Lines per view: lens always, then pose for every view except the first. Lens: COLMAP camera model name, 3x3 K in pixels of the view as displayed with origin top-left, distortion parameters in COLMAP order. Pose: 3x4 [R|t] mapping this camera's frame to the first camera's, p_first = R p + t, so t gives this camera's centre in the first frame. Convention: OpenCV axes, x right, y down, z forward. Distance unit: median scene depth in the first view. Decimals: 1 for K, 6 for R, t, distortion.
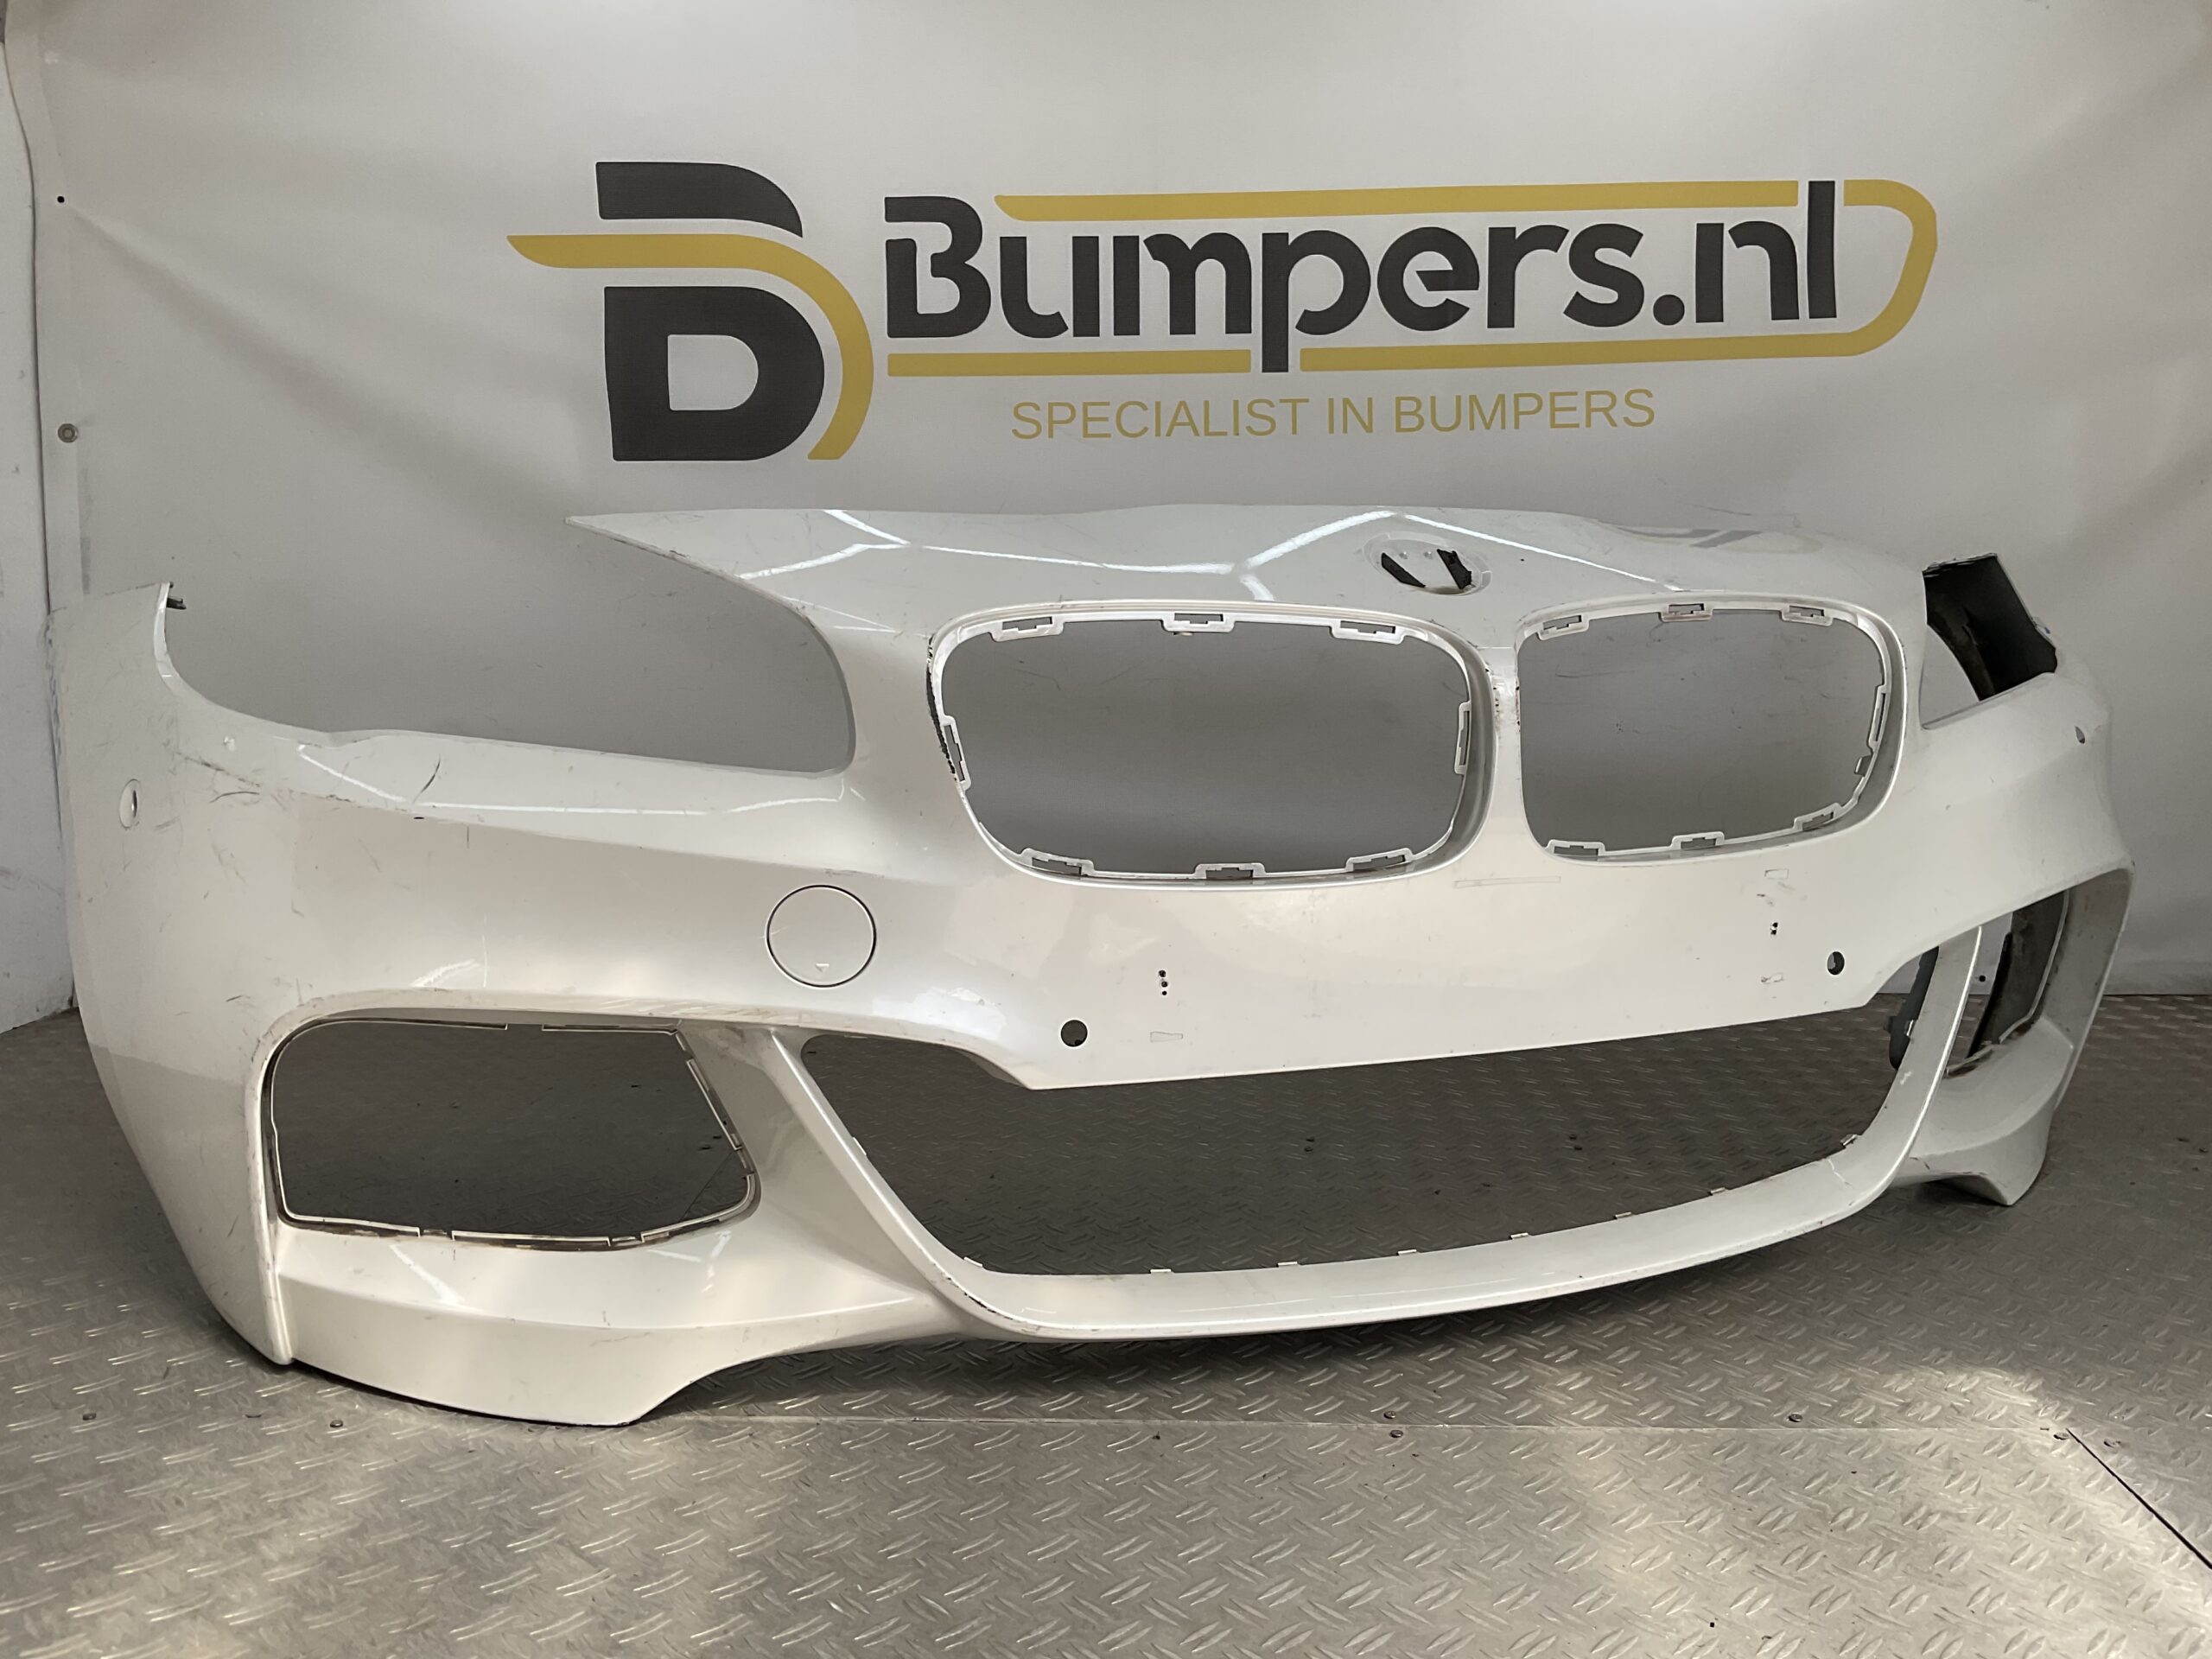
lens RADIAL K [[1836.9, 0, 1096.5], [0, 1836.9, 831.0], [0, 0, 1]] dist [0.061694, -0.119479]
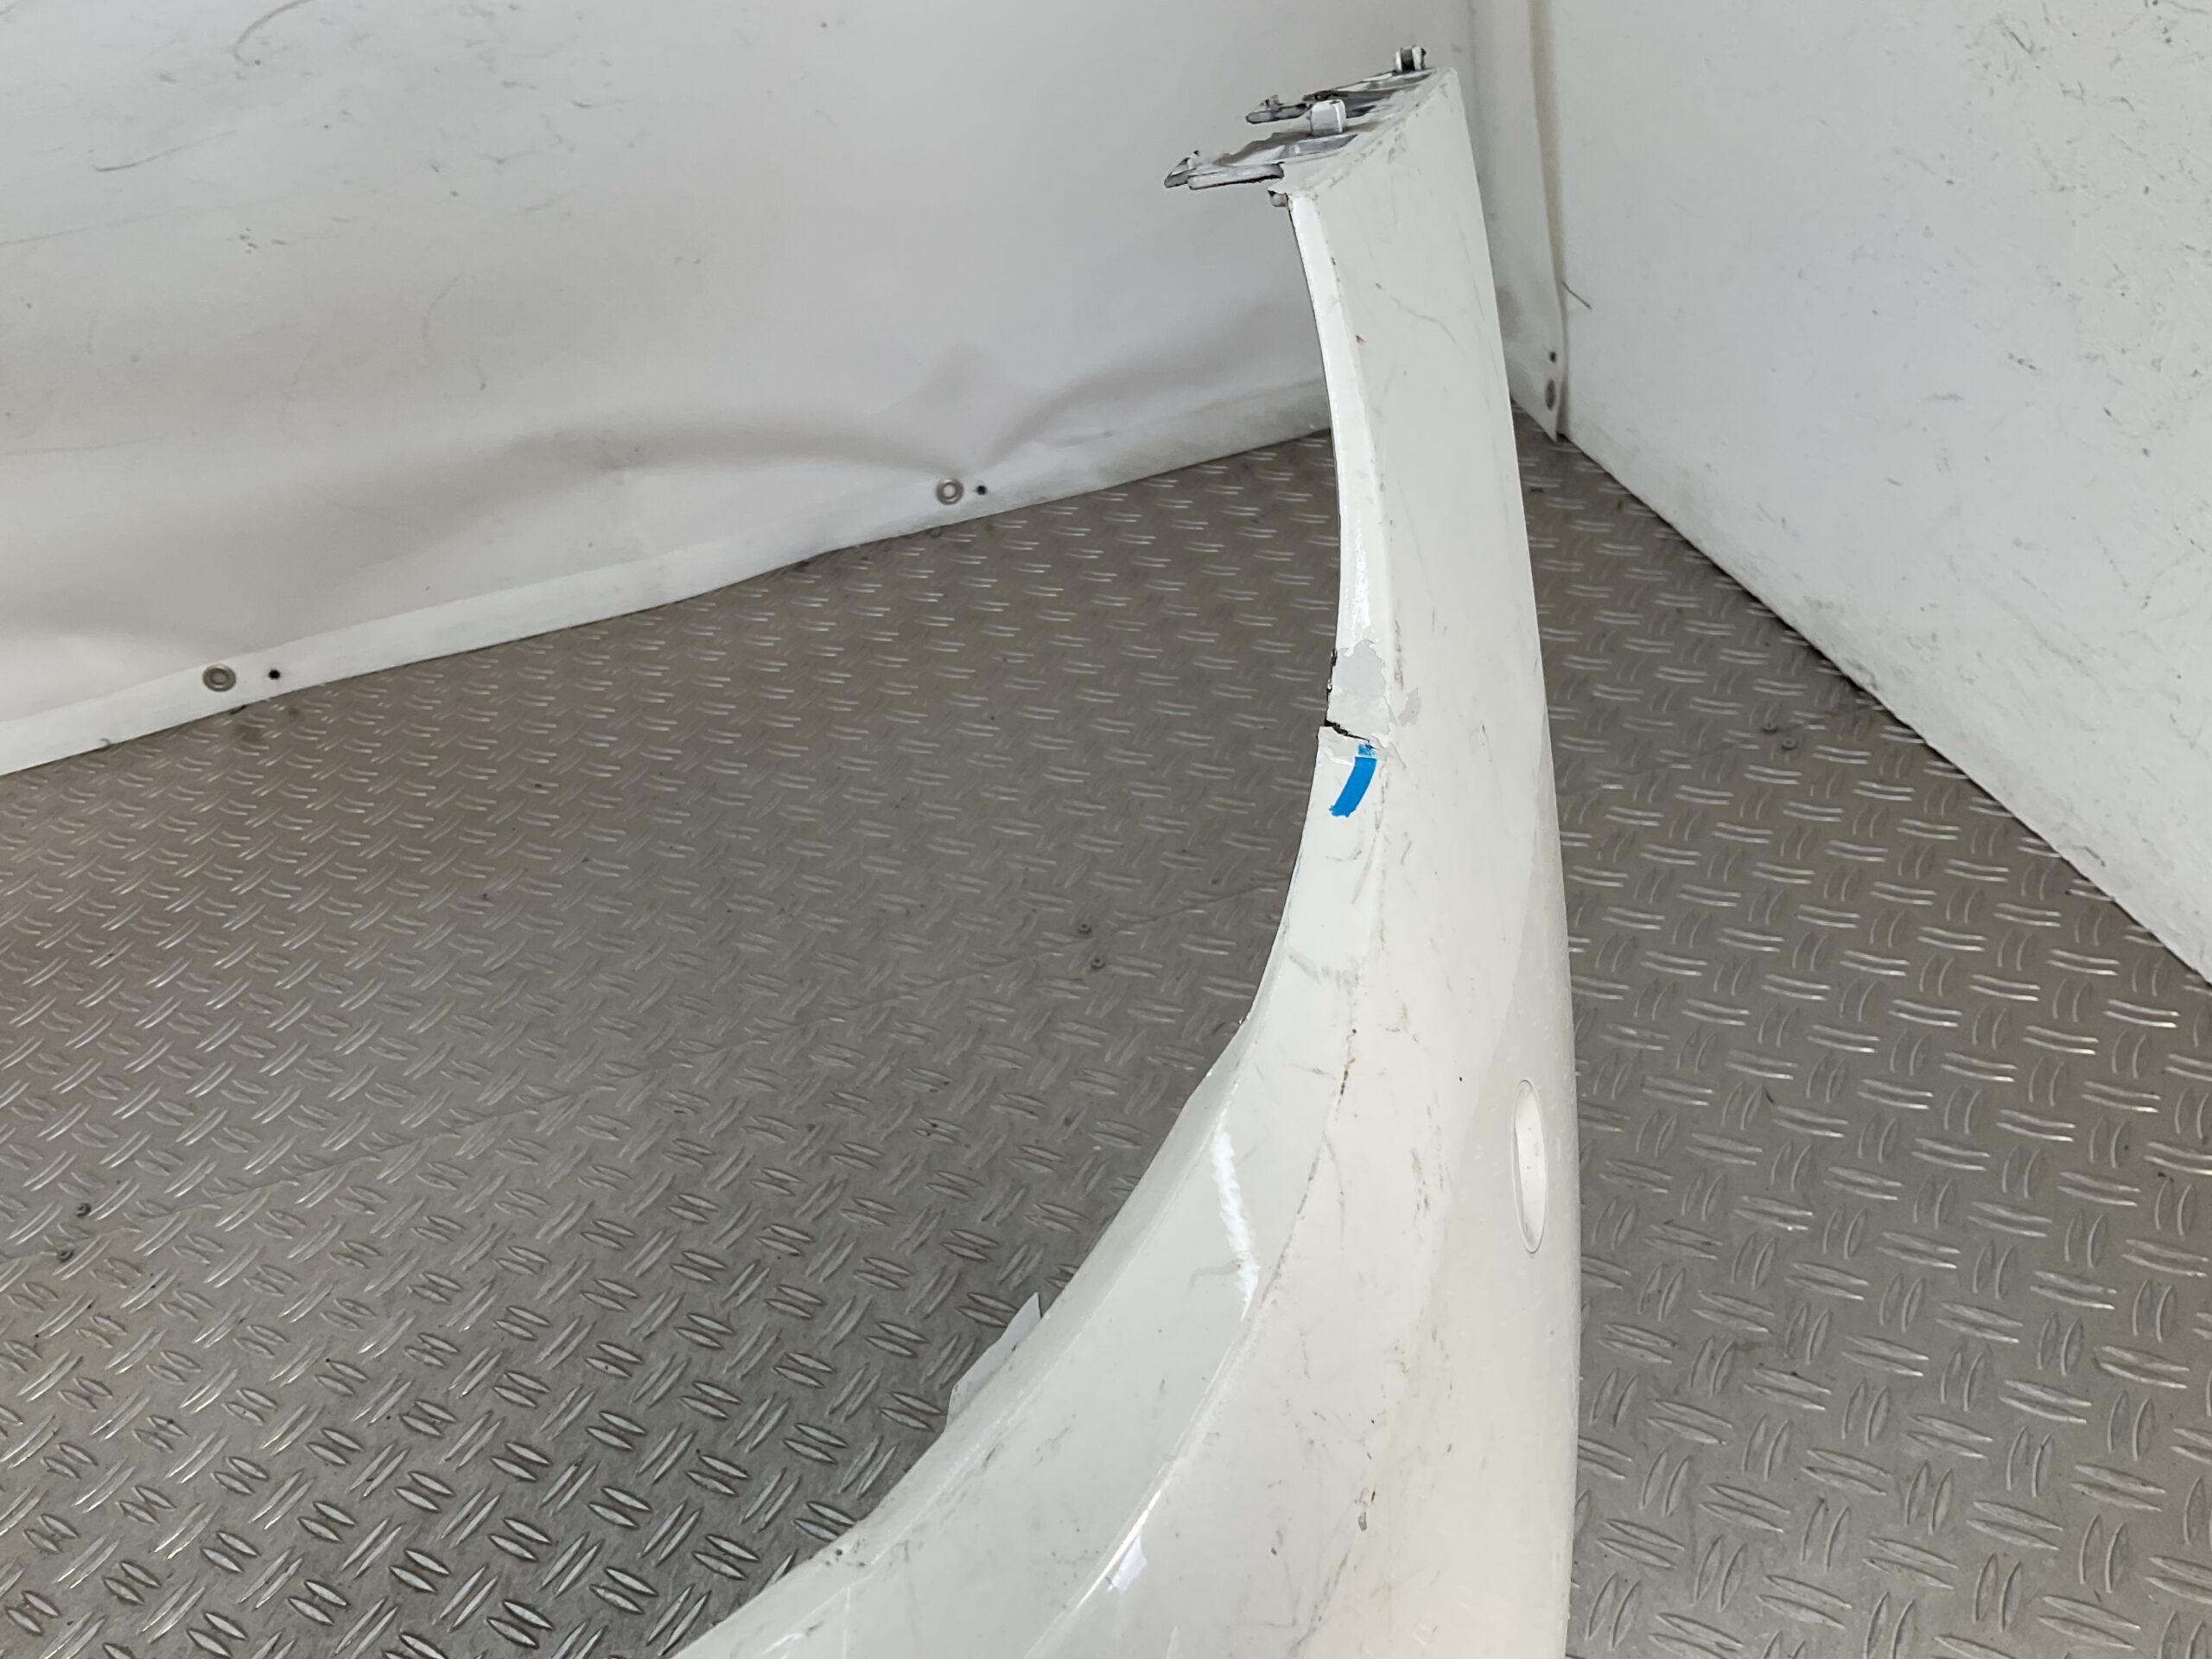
lens RADIAL K [[1836.9, 0, 1112.8], [0, 1836.9, 840.0], [0, 0, 1]] dist [0.061694, -0.119479]
pose [[0.949913, -0.277745, 0.143257, 0.628377], [0.188345, 0.874596, 0.446775, -0.153697], [-0.249381, -0.397416, 0.883102, 0.569905]]
